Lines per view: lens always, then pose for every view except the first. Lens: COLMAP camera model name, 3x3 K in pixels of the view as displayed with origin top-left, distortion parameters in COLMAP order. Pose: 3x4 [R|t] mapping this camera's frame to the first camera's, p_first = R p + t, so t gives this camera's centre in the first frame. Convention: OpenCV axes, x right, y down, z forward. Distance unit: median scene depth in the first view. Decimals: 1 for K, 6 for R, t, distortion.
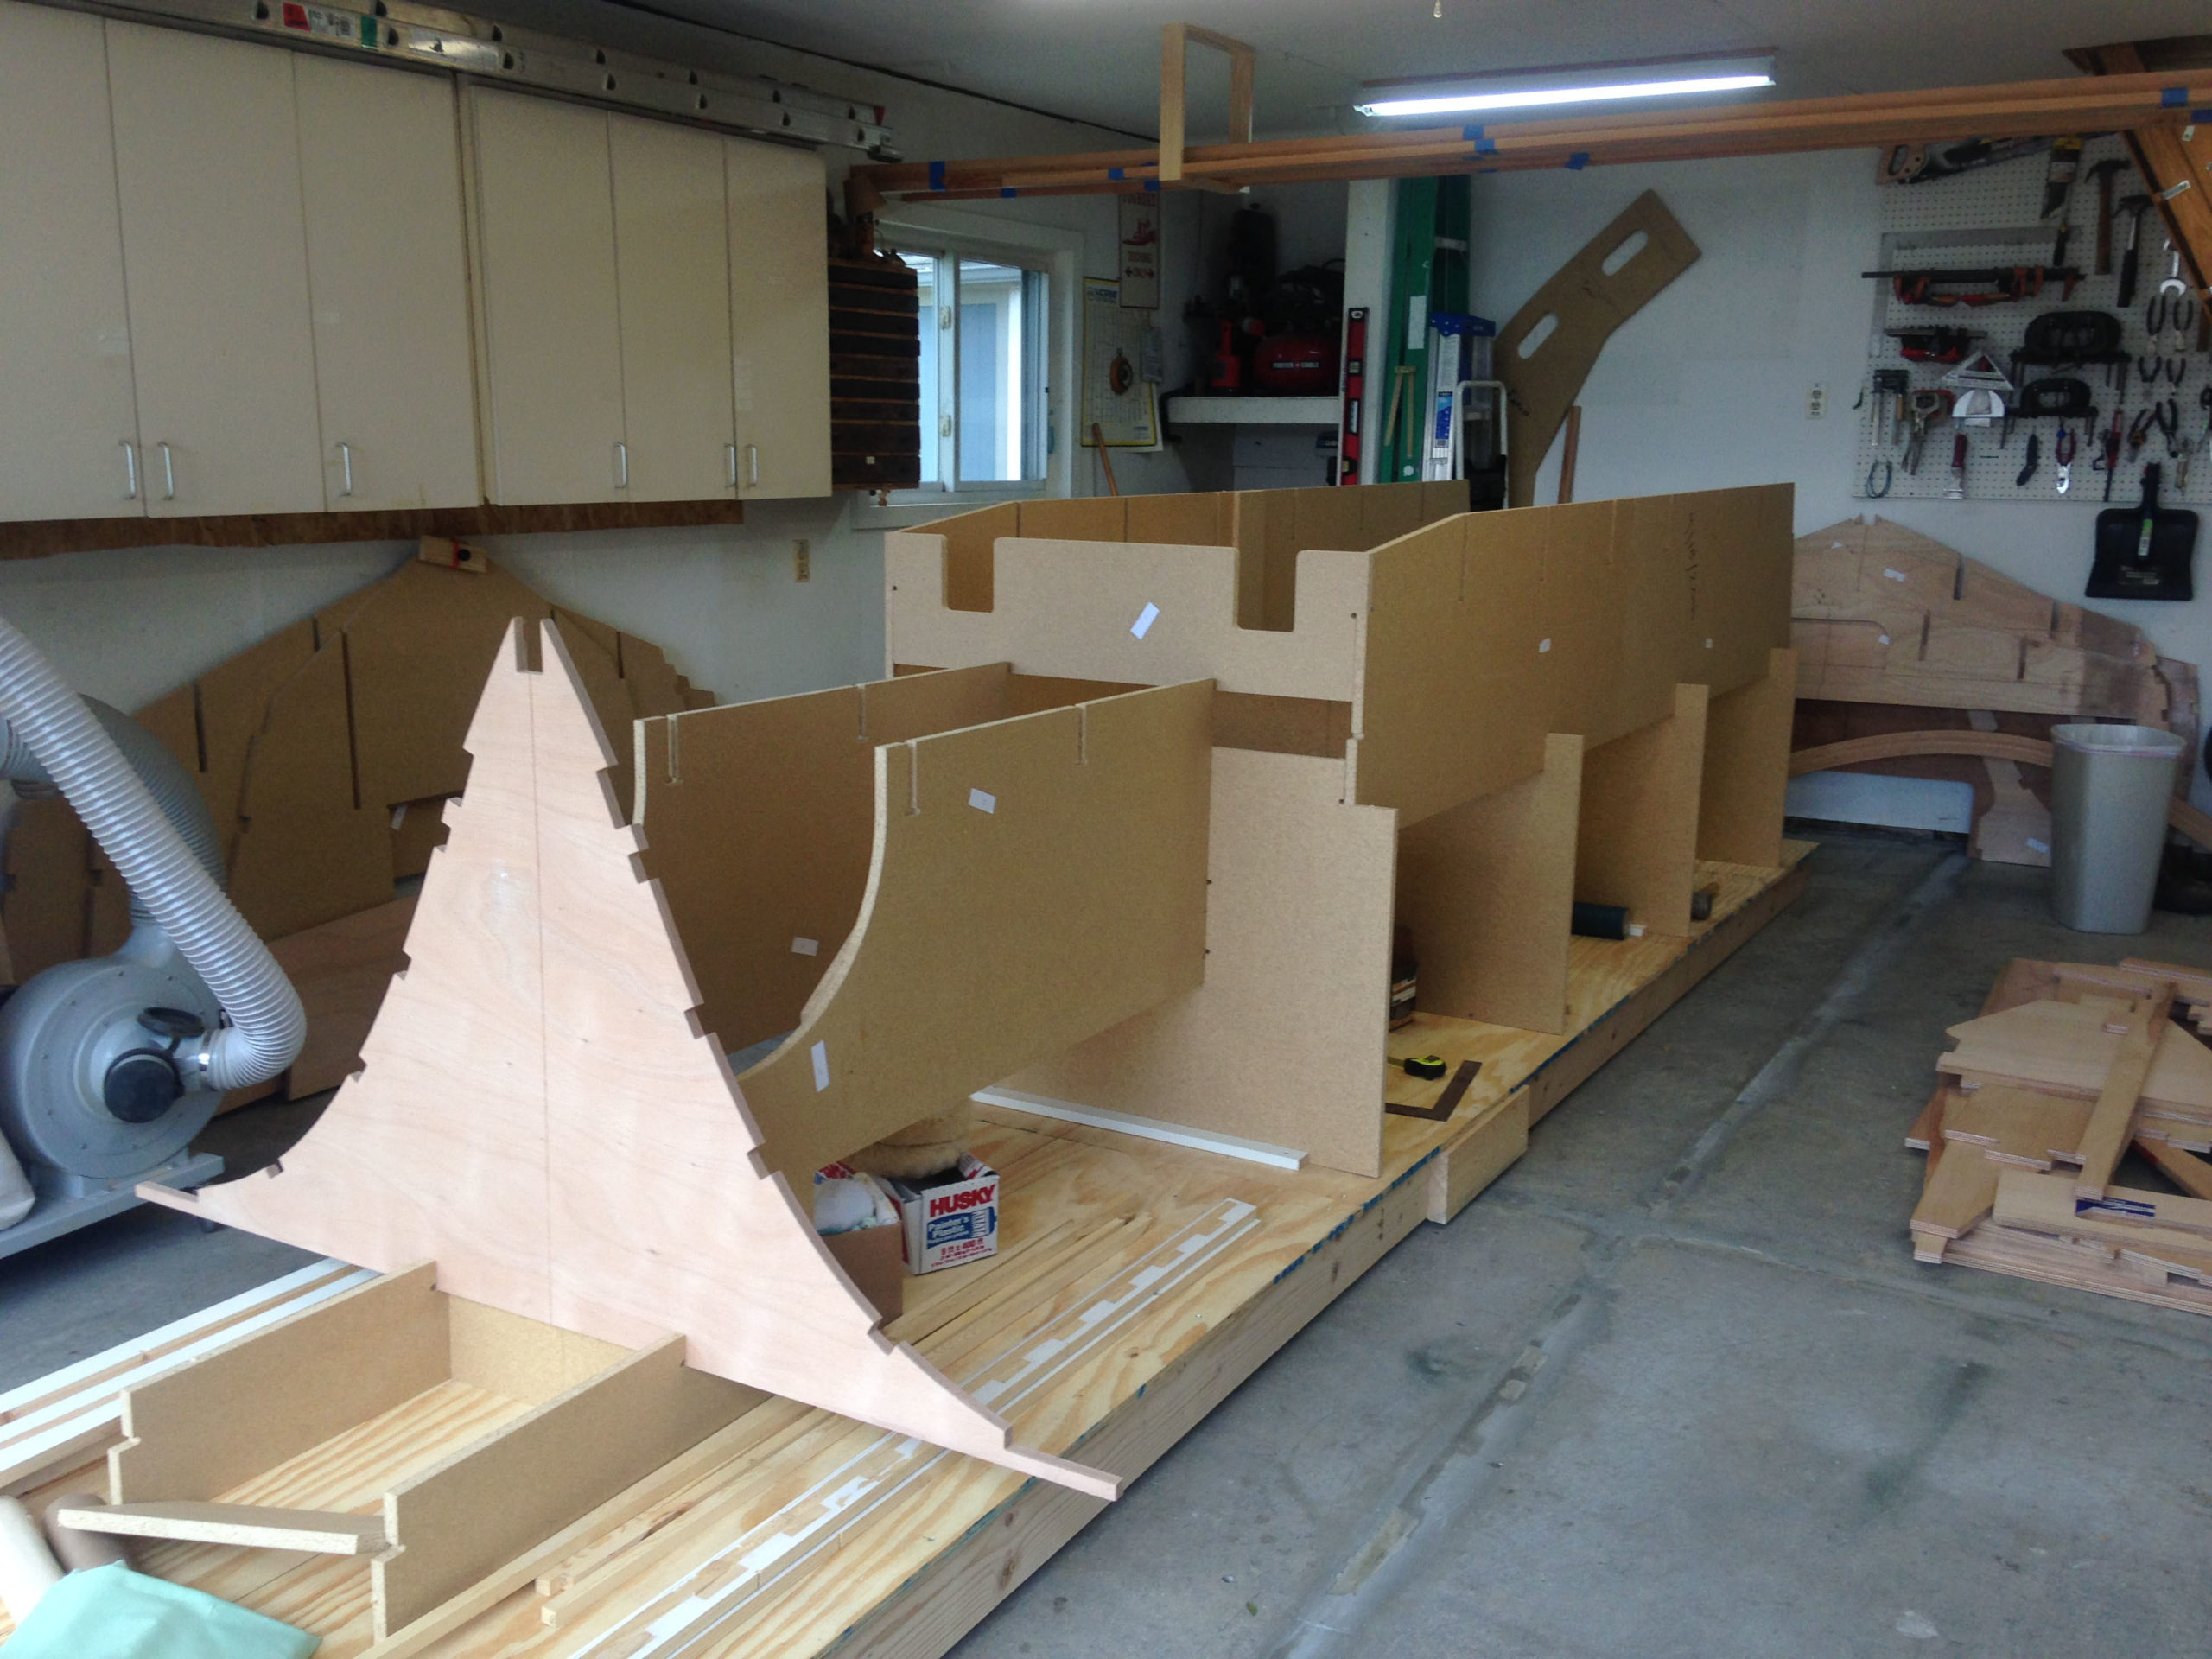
lens RADIAL K [[2010.2, 0, 1112.3], [0, 2010.2, 820.4], [0, 0, 1]] dist [0.155745, -0.227600]
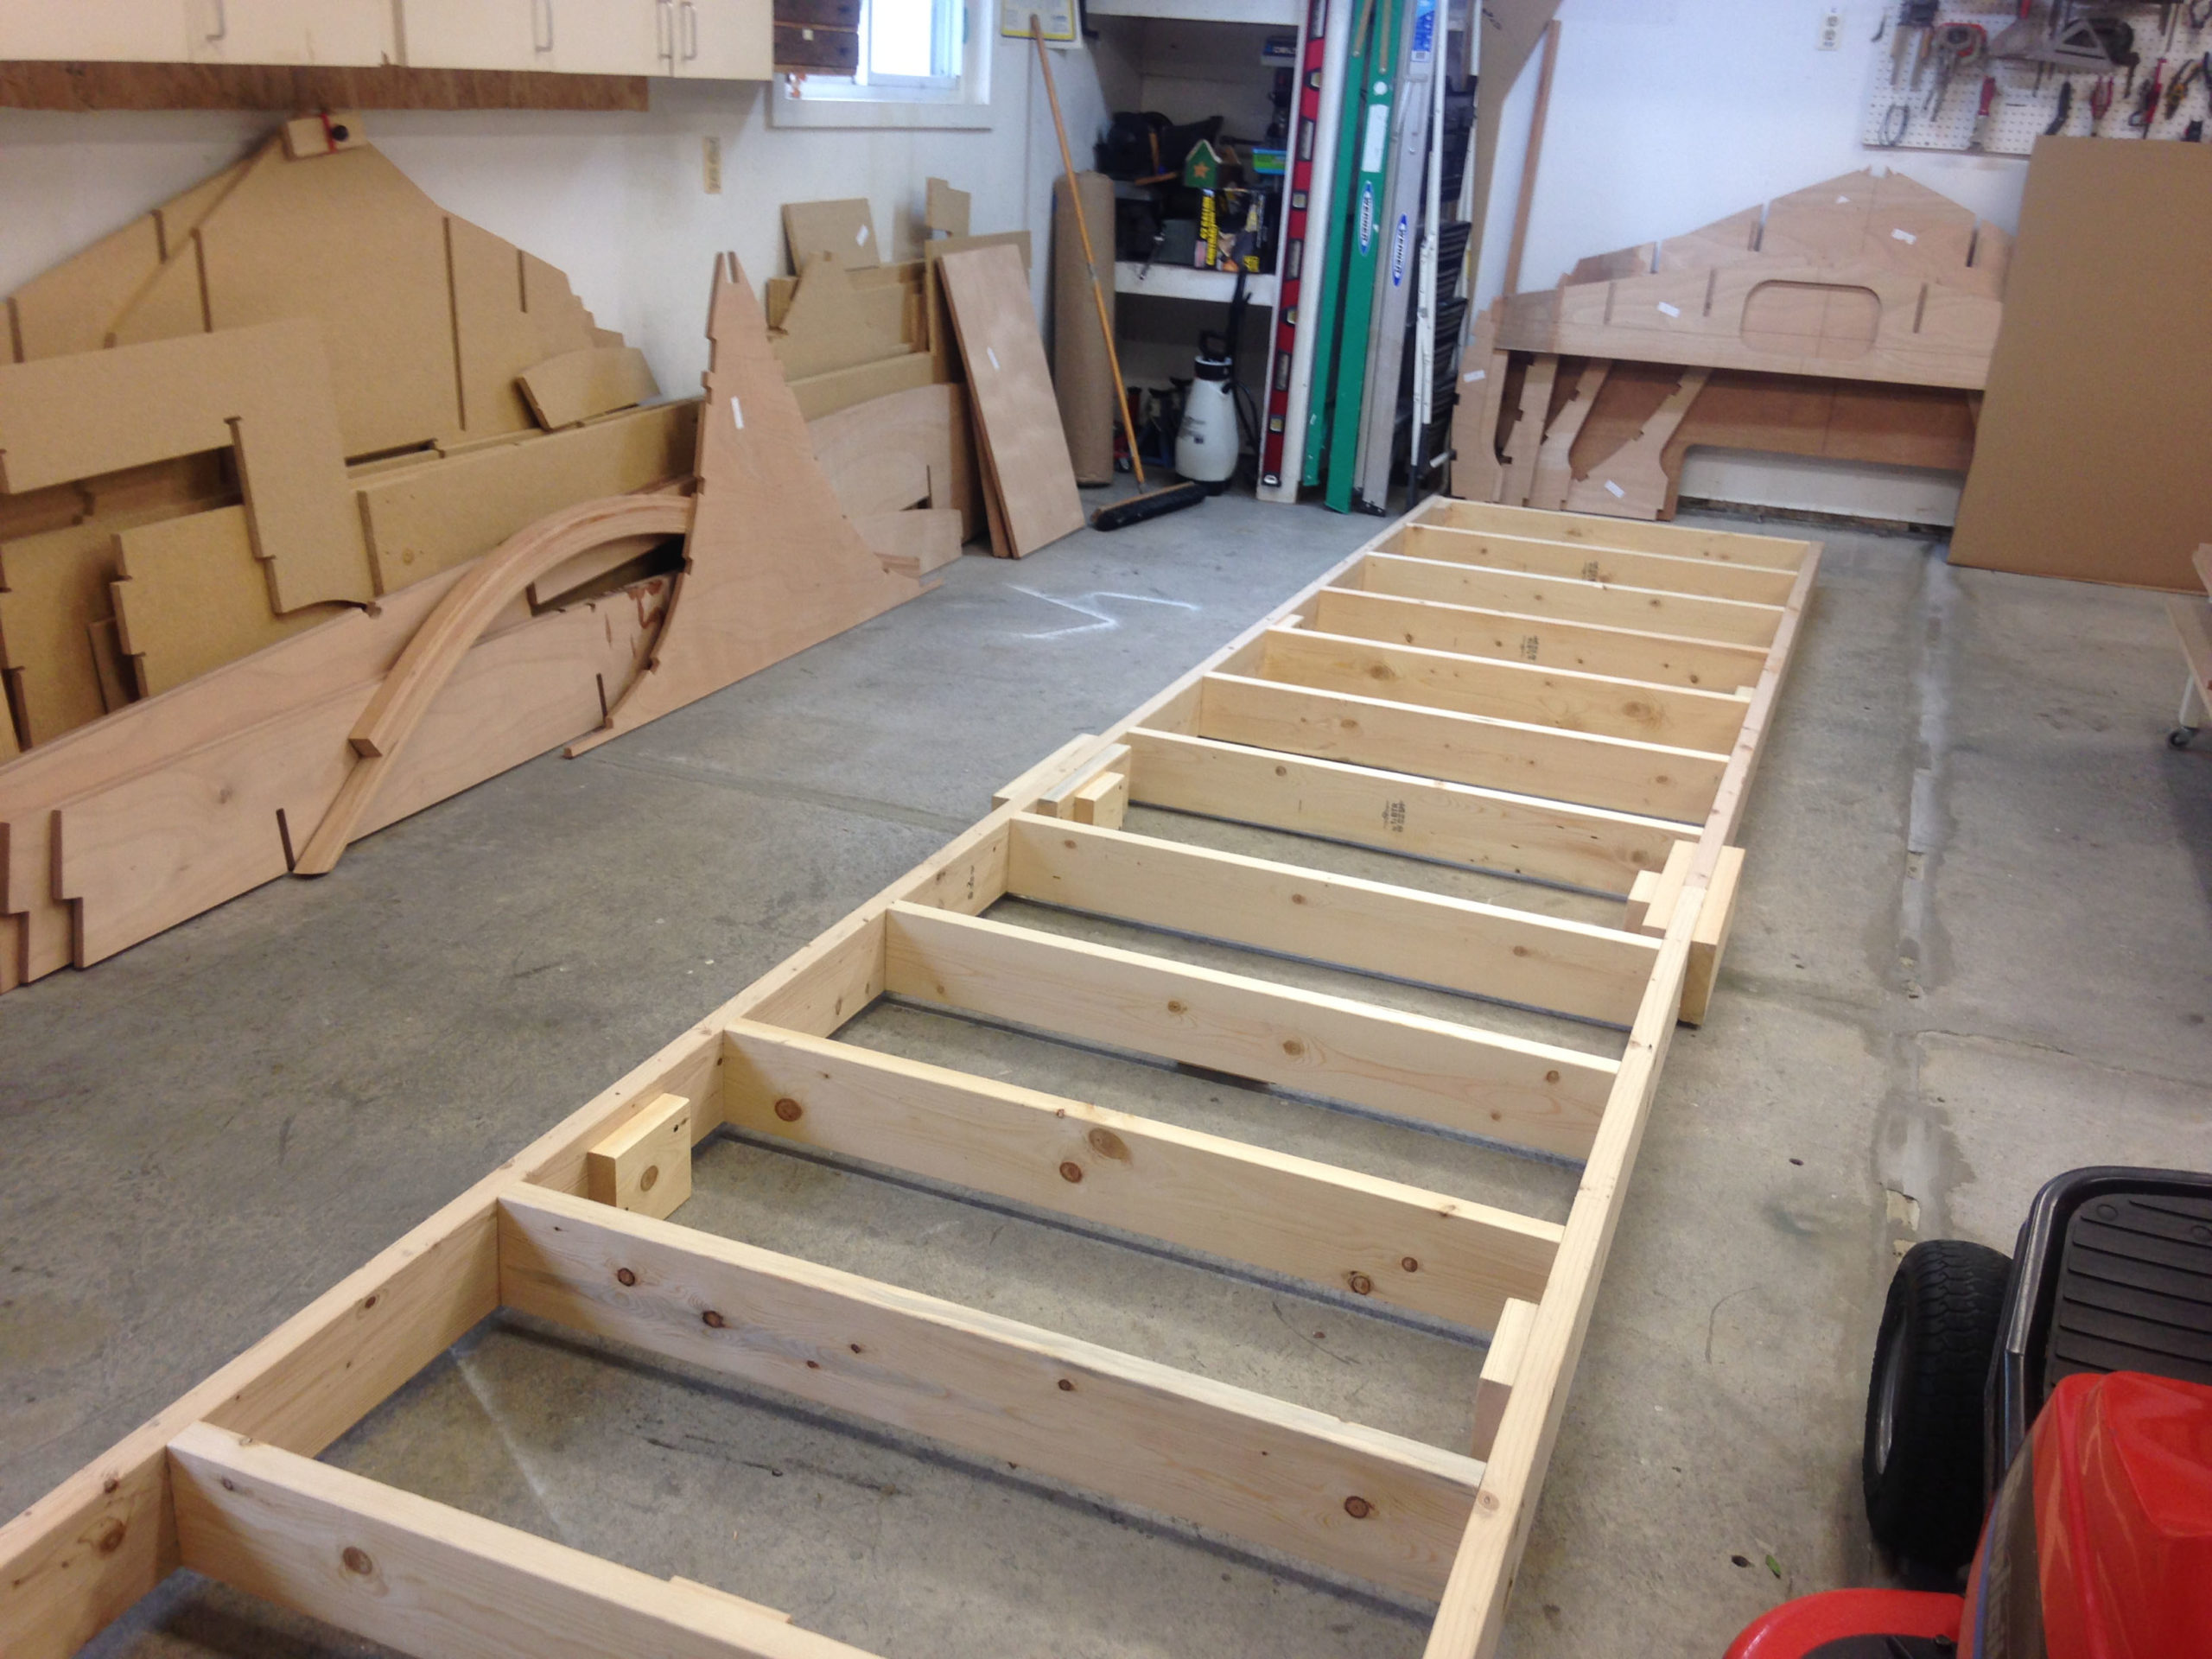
lens RADIAL K [[2010.2, 0, 1112.3], [0, 2010.2, 820.4], [0, 0, 1]] dist [0.155745, -0.227600]
pose [[0.986414, -0.007362, 0.164115, -0.132046], [-0.020834, 0.985323, 0.169423, -0.013576], [-0.162953, -0.170540, 0.971783, 0.144988]]
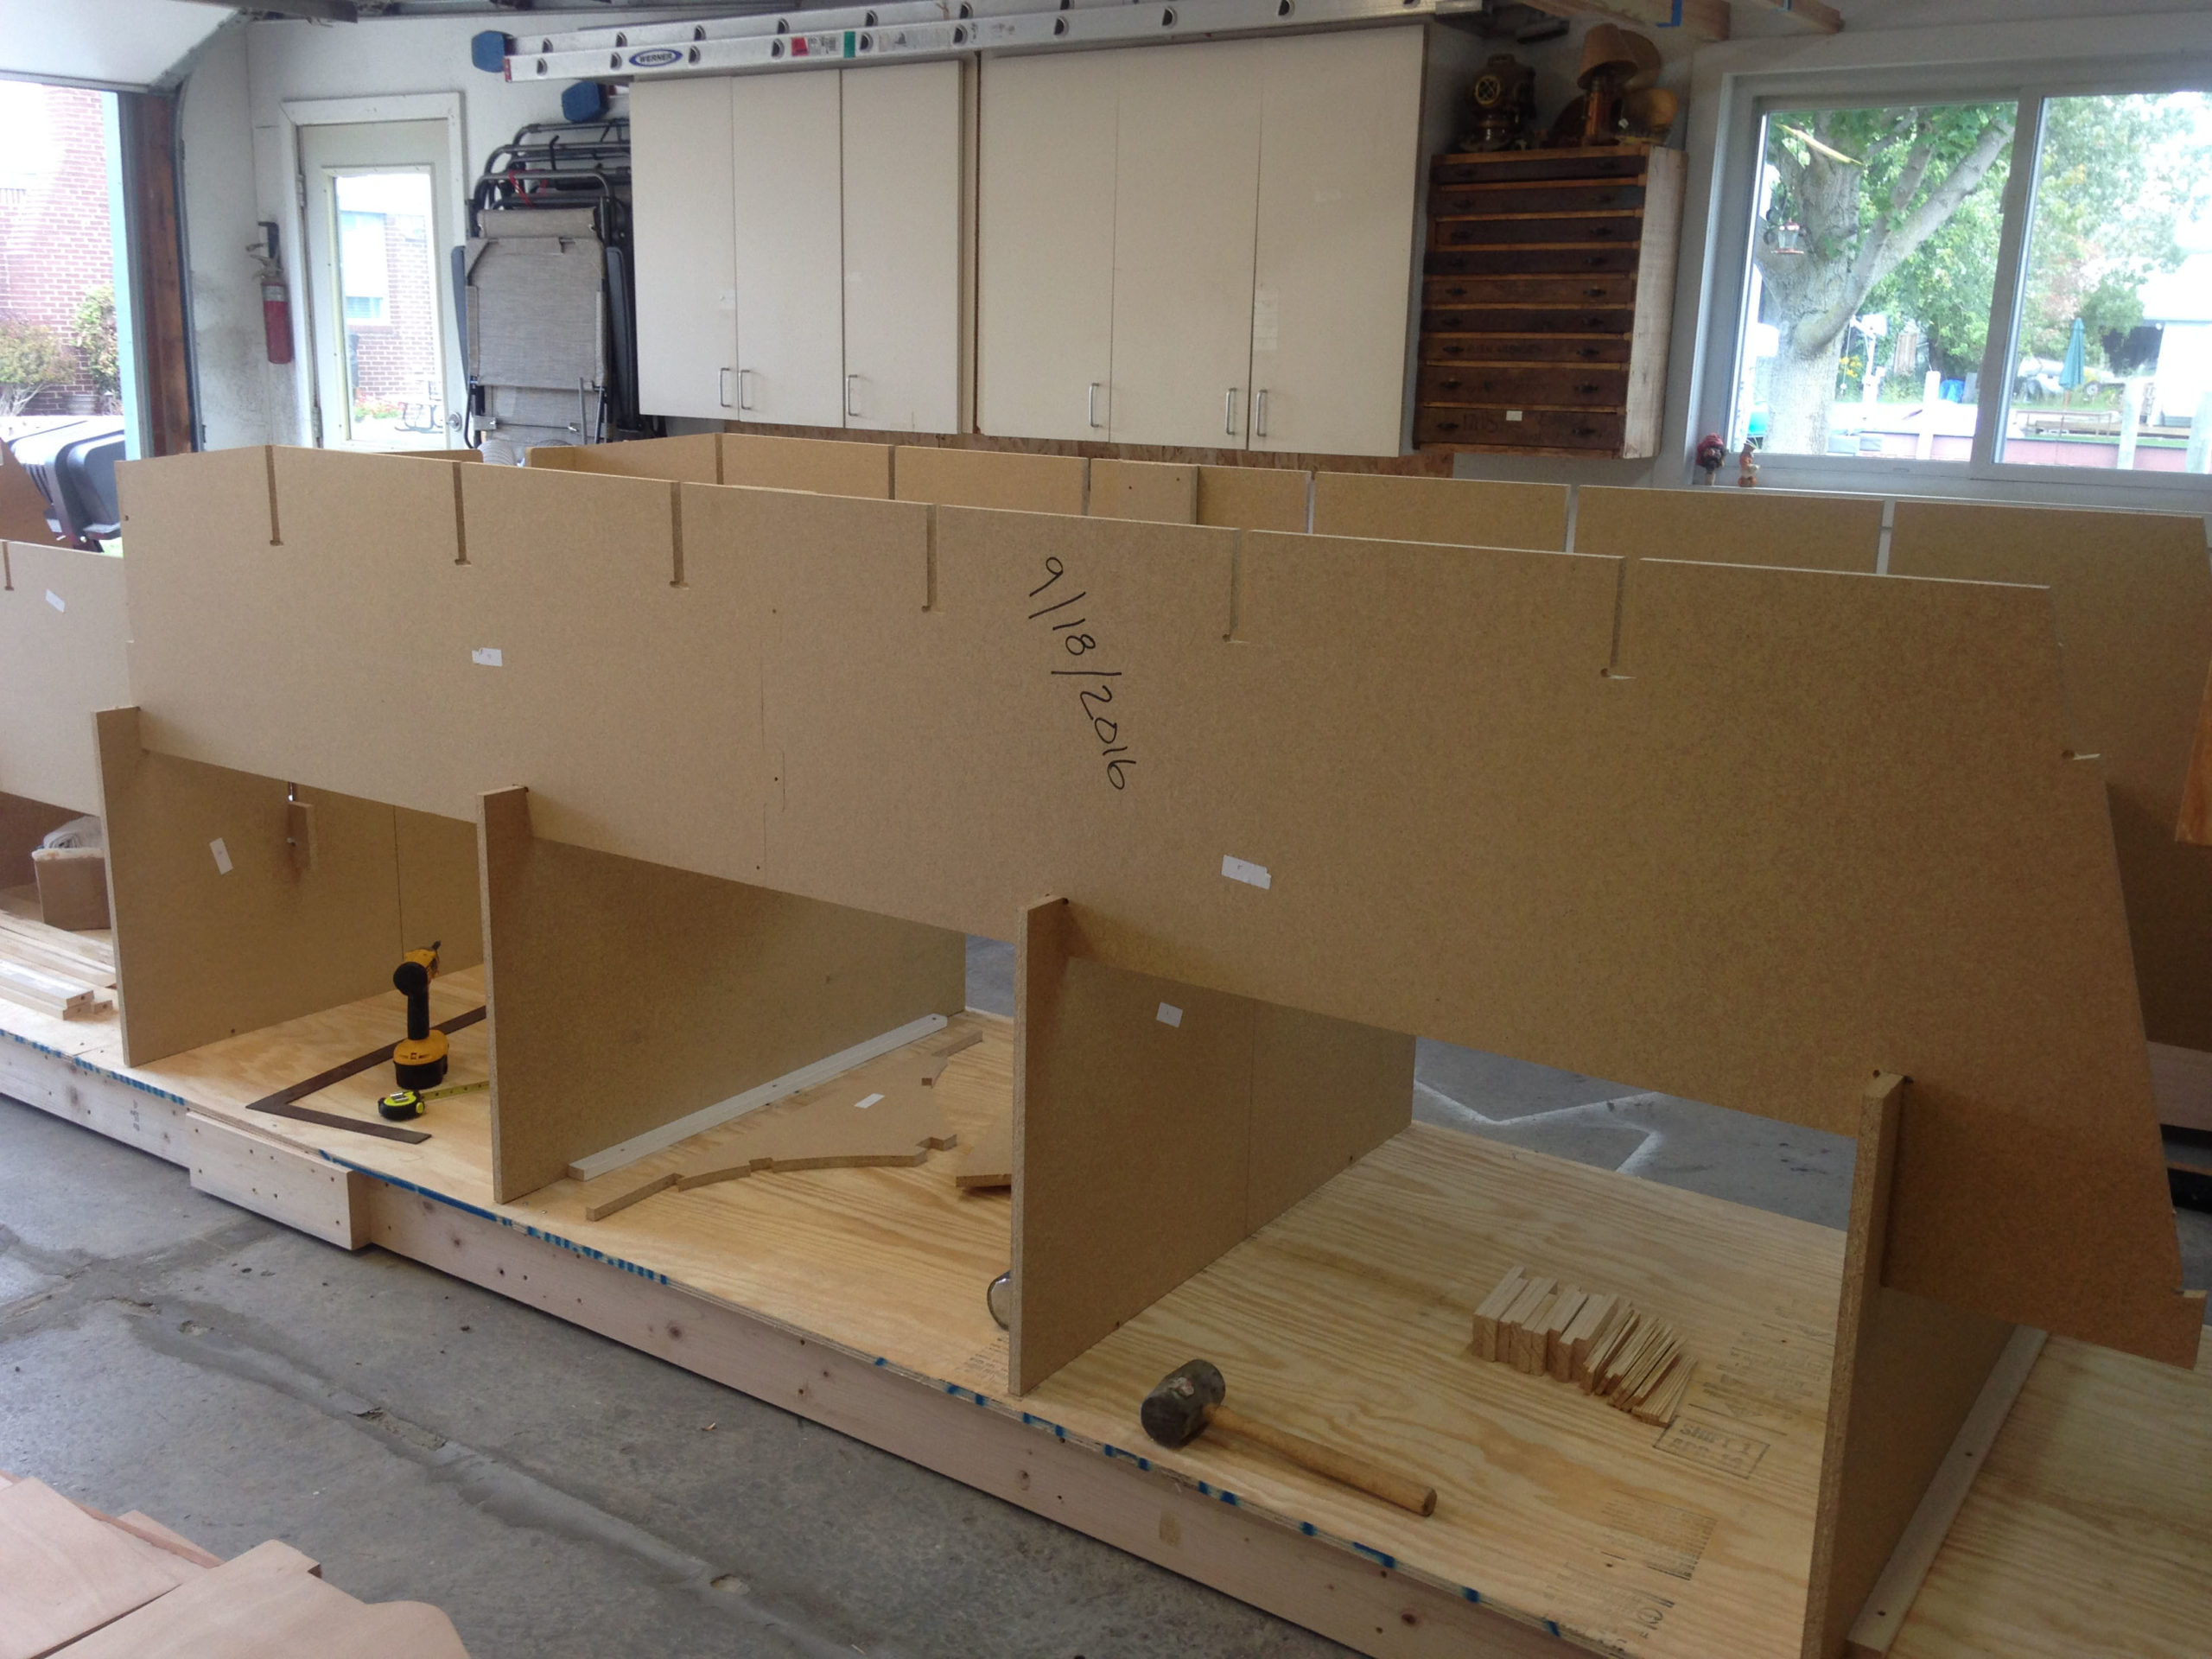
lens RADIAL K [[2010.2, 0, 1112.3], [0, 2010.2, 820.4], [0, 0, 1]] dist [0.155745, -0.227600]
pose [[-0.072388, 0.219422, -0.972941, 0.635064], [-0.210040, 0.950270, 0.229936, -0.169456], [0.975009, 0.221001, -0.022701, 0.863129]]
